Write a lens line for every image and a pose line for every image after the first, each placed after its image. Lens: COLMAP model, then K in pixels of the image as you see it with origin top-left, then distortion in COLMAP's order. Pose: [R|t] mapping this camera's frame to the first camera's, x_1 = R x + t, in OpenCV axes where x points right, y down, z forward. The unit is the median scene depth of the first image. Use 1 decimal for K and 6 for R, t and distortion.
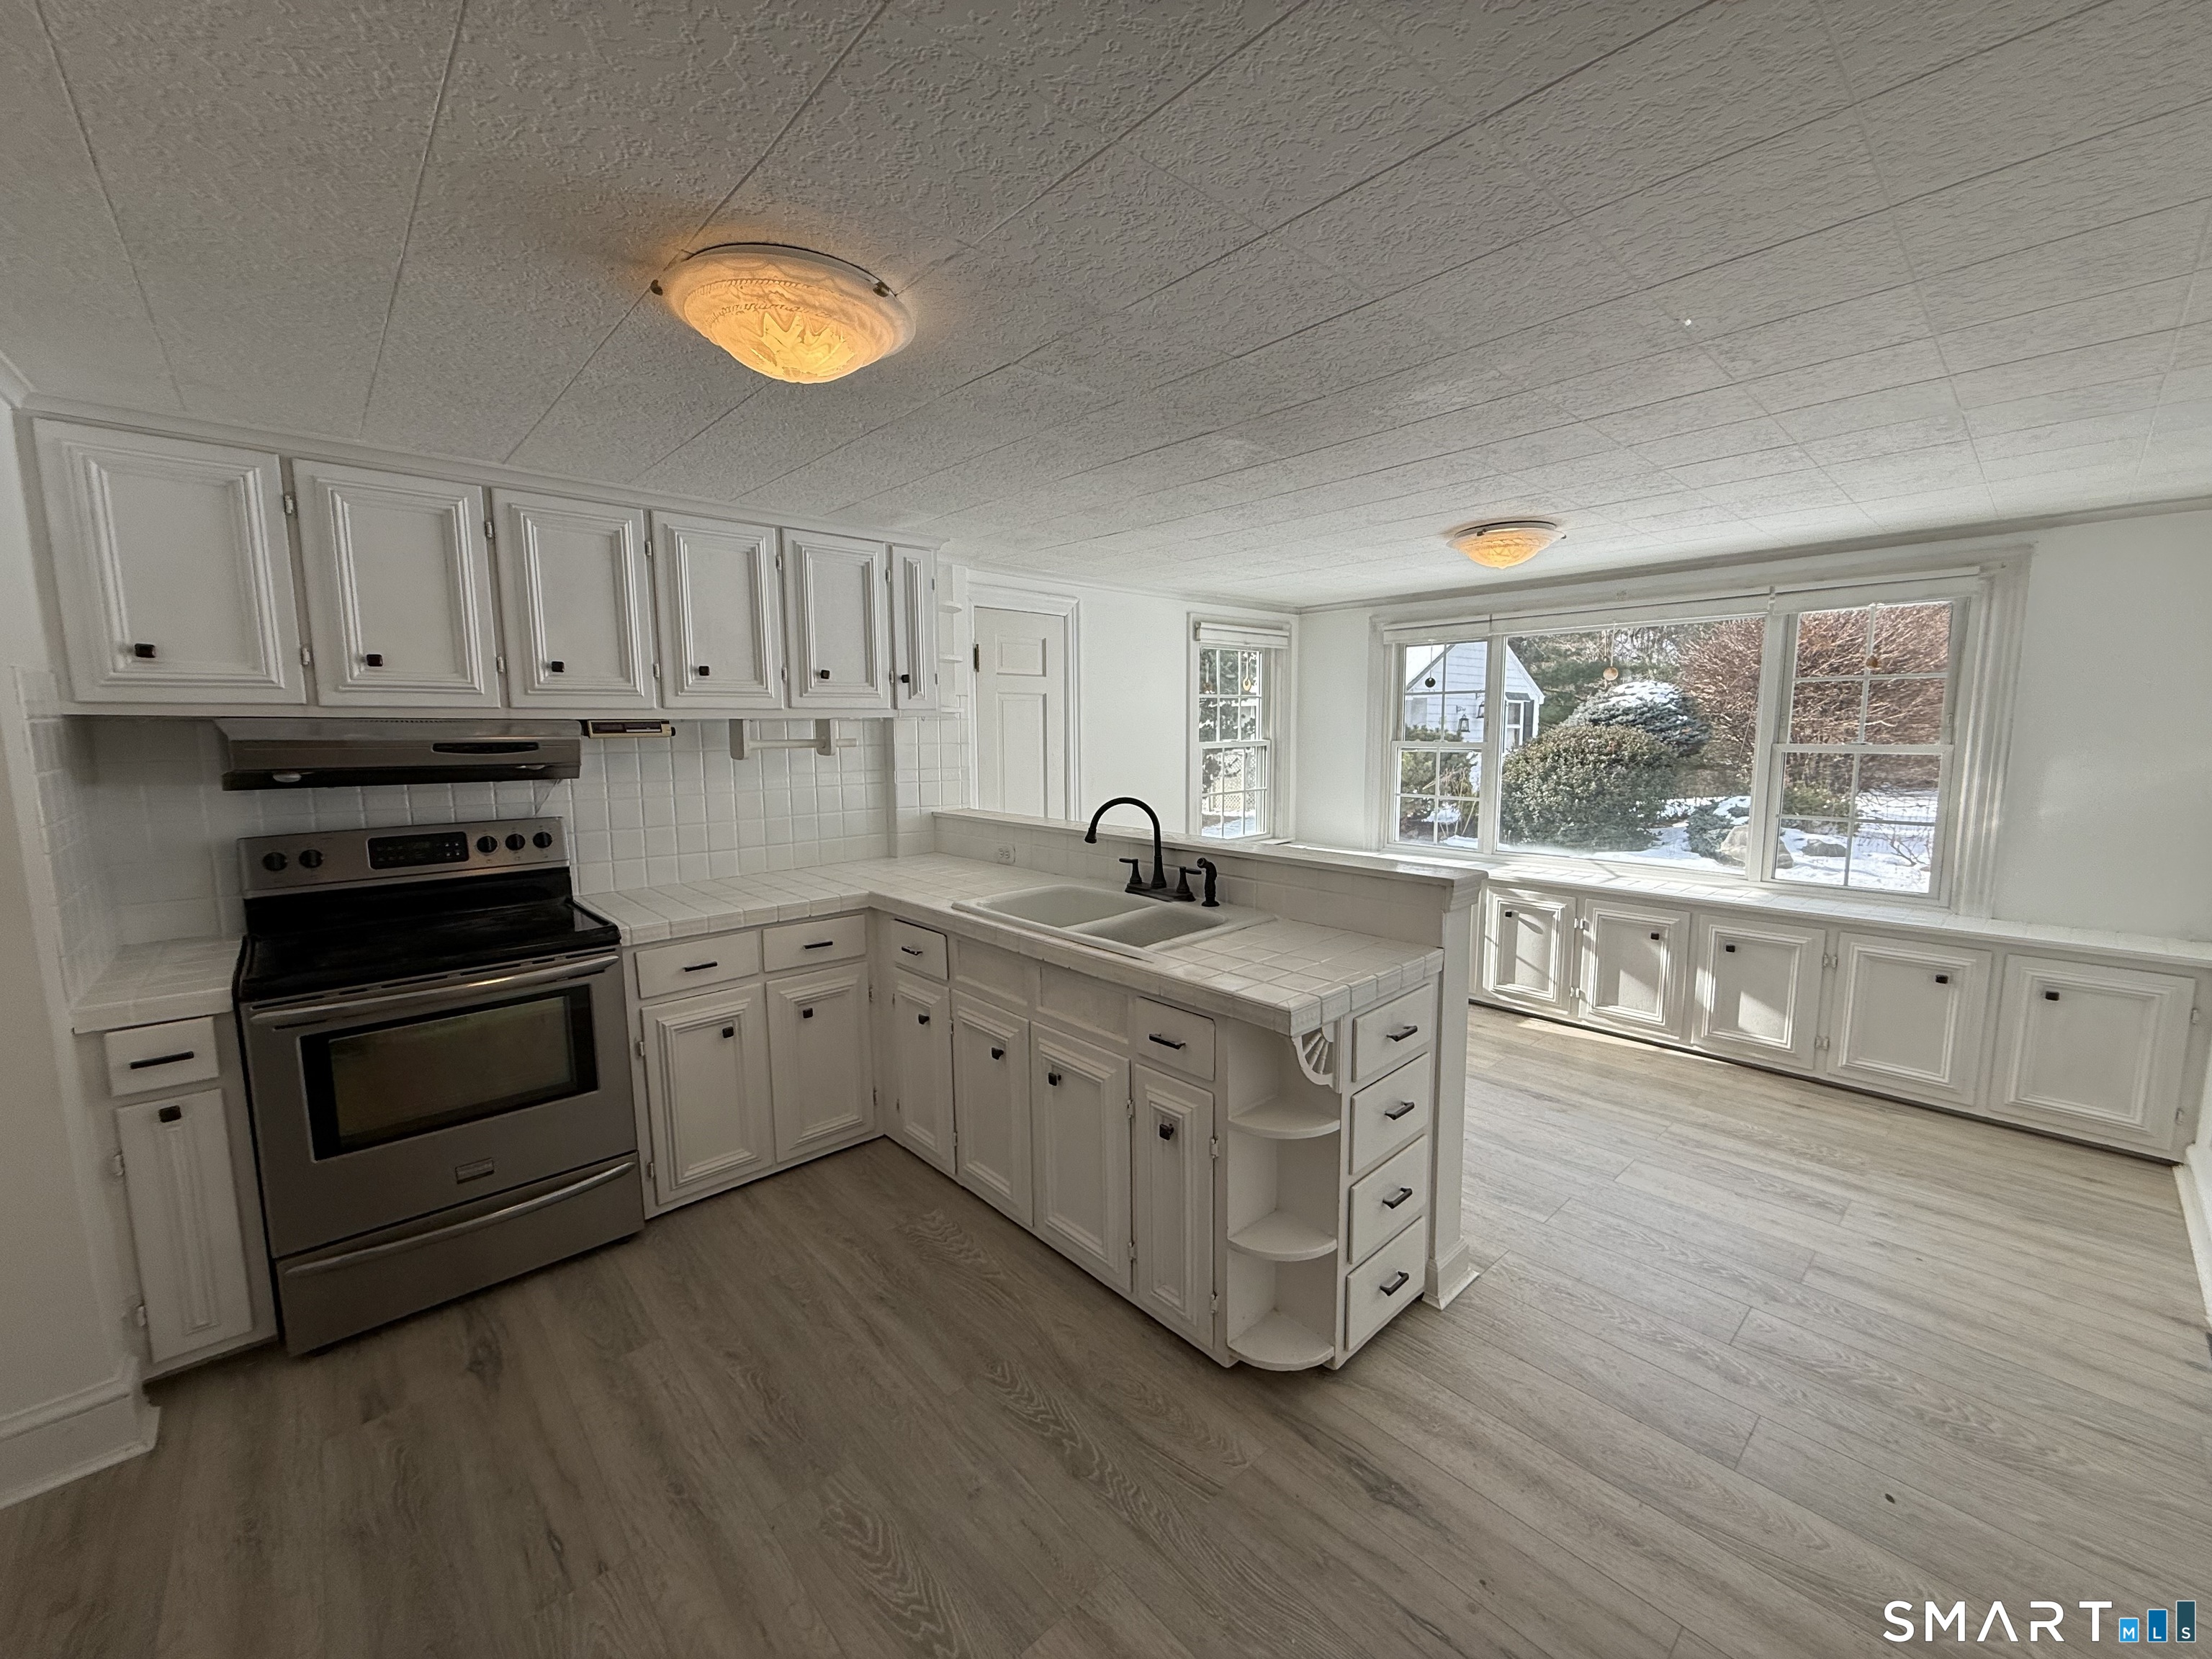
lens RADIAL K [[880.9, 0, 1100.6], [0, 880.9, 831.8], [0, 0, 1]] dist [0.000921, -0.000247]
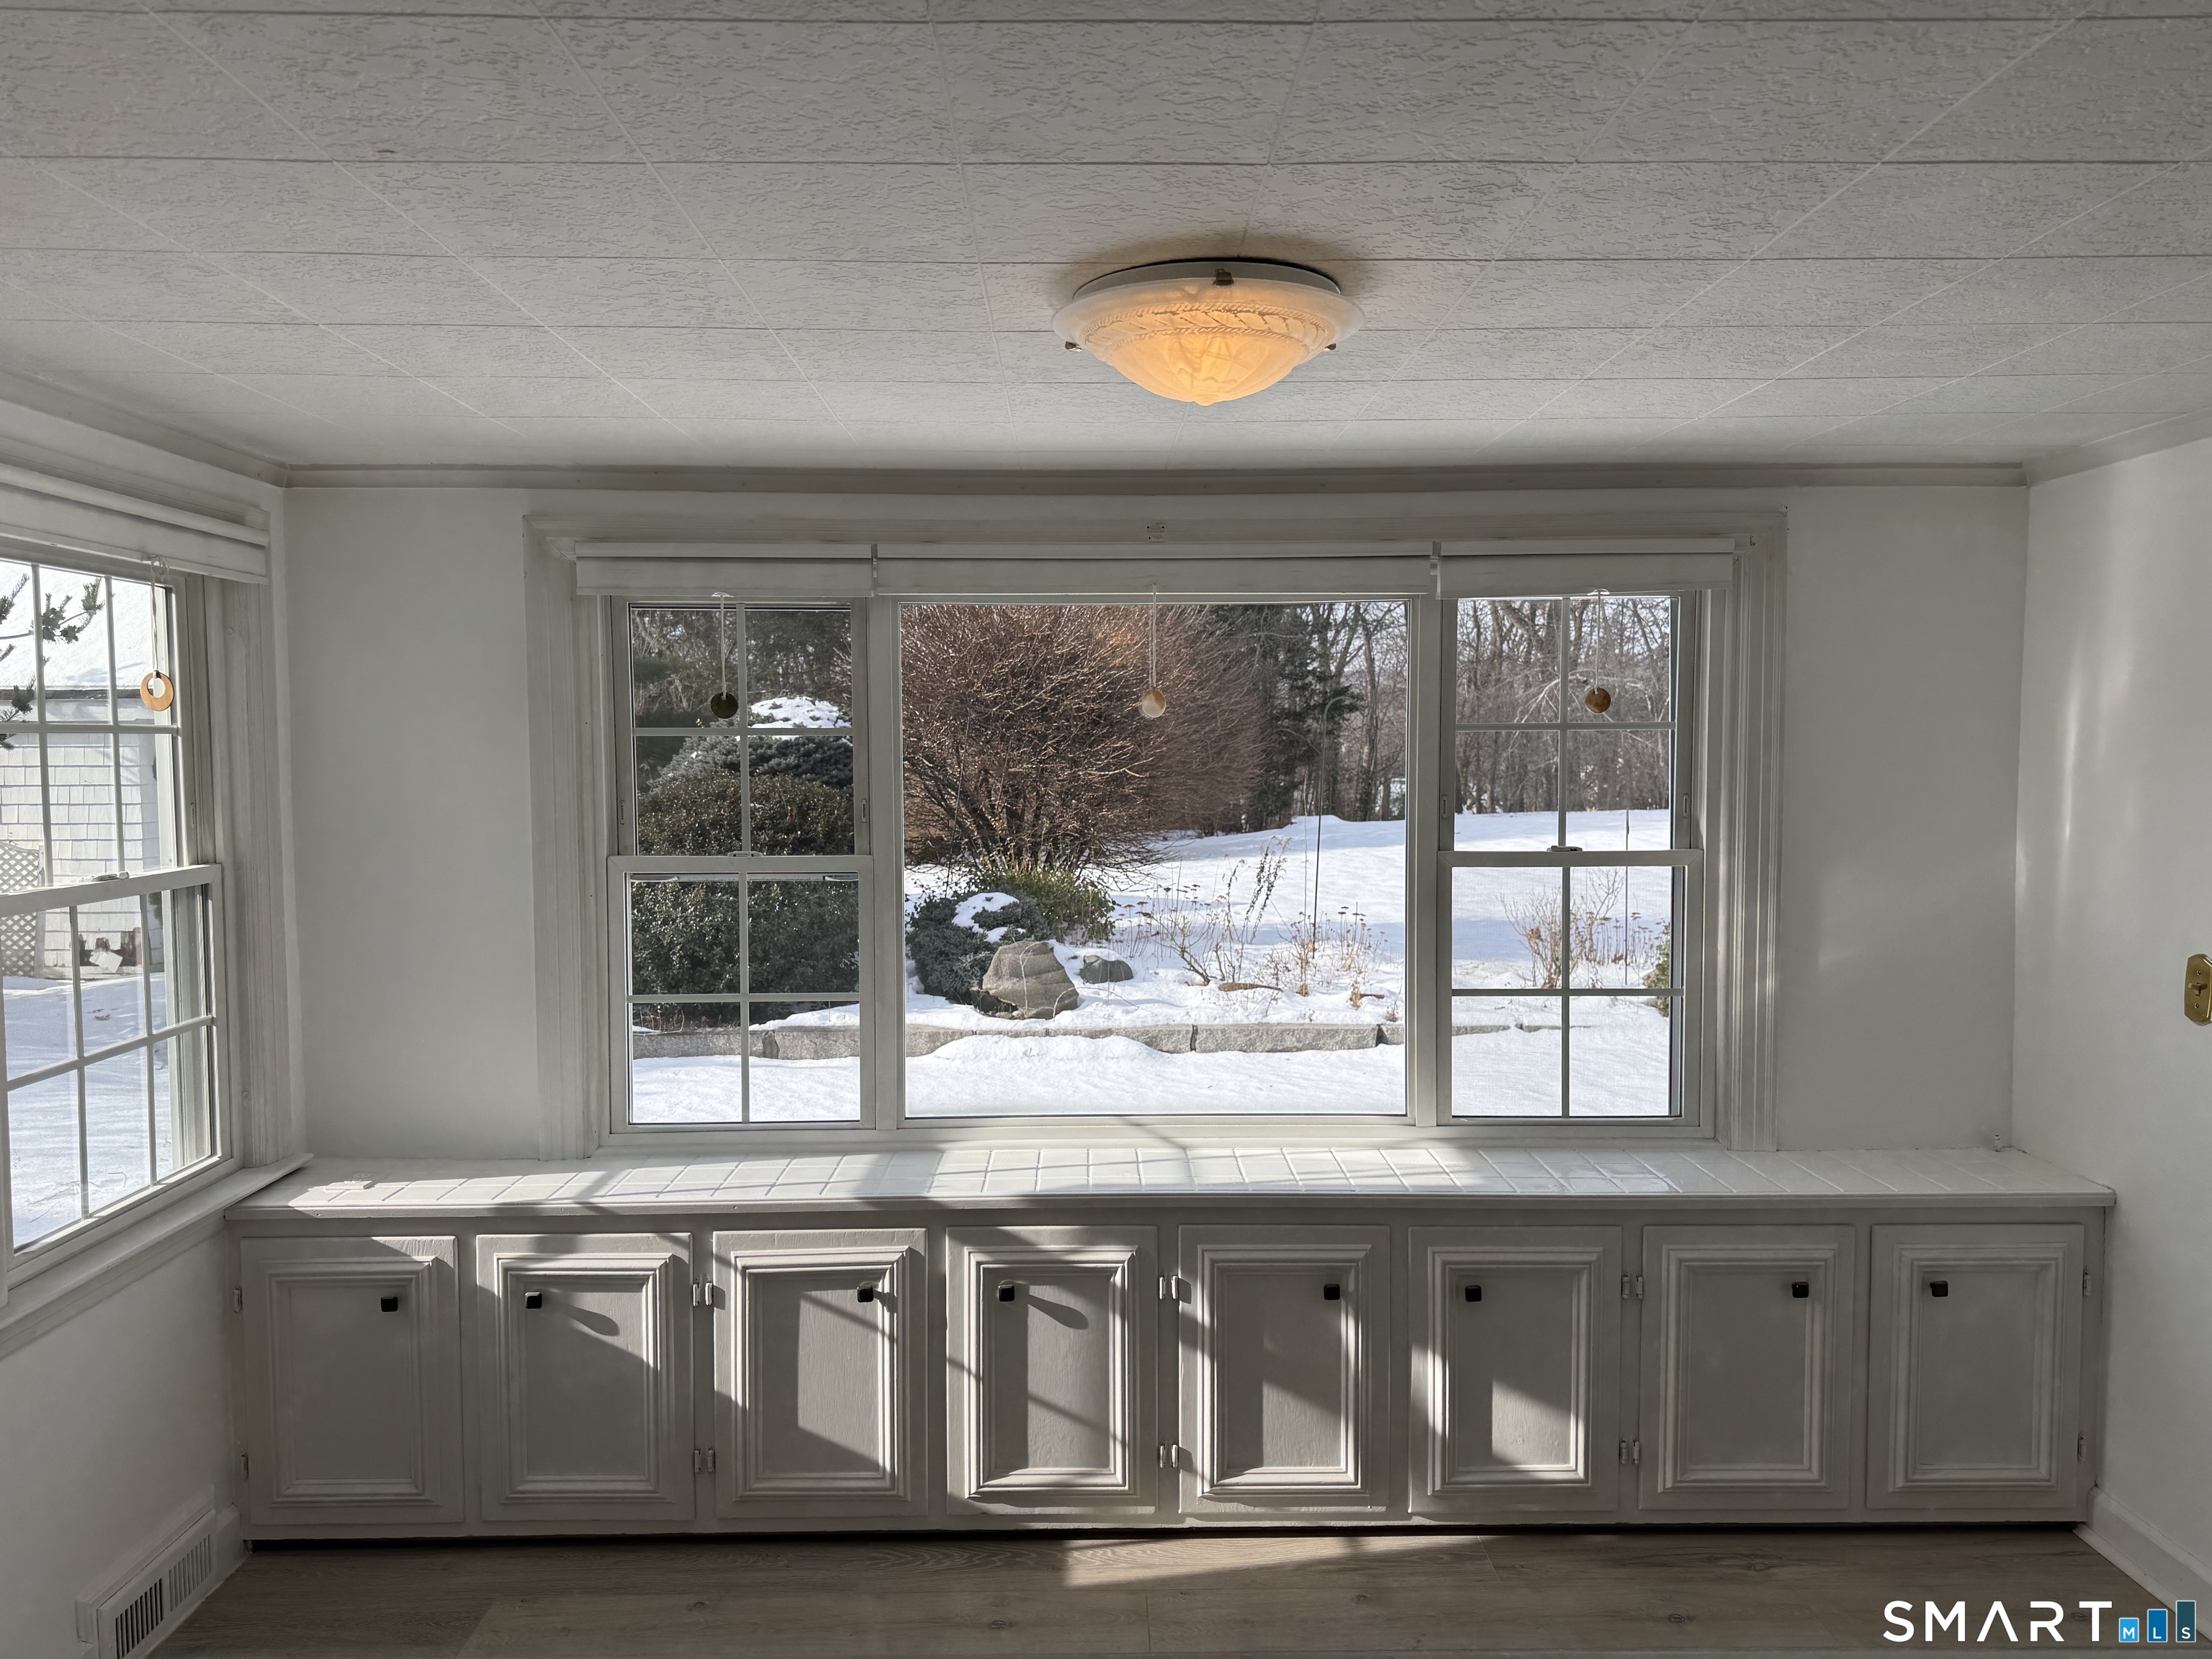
lens RADIAL K [[1540.0, 0, 1108.9], [0, 1540.0, 825.5], [0, 0, 1]] dist [0.032925, -0.004694]
pose [[0.661198, -0.032463, 0.749508, -0.021651], [0.088443, 0.995469, -0.034906, -0.093782], [-0.744980, 0.089369, 0.661074, 0.519049]]
